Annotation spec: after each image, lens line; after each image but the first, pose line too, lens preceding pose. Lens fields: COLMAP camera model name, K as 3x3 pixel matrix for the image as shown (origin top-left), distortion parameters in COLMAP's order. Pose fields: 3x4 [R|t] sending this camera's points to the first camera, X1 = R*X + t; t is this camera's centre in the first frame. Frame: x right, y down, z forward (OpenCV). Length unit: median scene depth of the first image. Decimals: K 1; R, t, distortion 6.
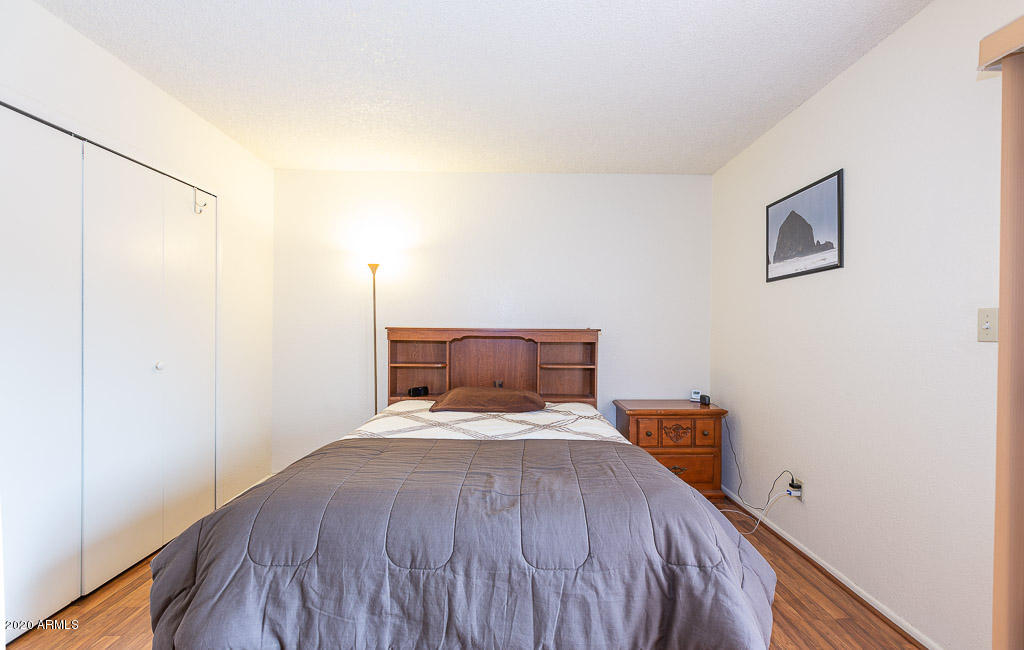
lens RADIAL K [[458.5, 0, 512.0], [0, 458.5, 325.0], [0, 0, 1]] dist [0.000942, 0.000183]
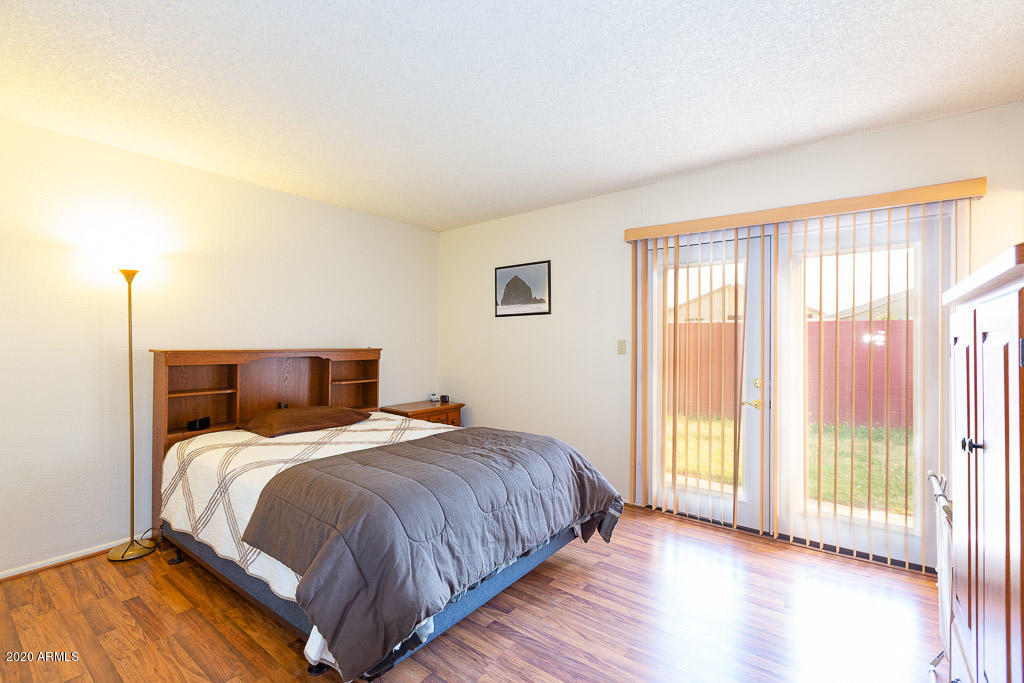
lens RADIAL K [[453.6, 0, 514.1], [0, 453.6, 338.3], [0, 0, 1]] dist [-0.001920, -0.000266]
pose [[0.616860, 0.000296, 0.787073, -0.722333], [-0.004330, 0.999986, 0.003017, -0.030731], [-0.787061, -0.005269, 0.616853, 0.000708]]
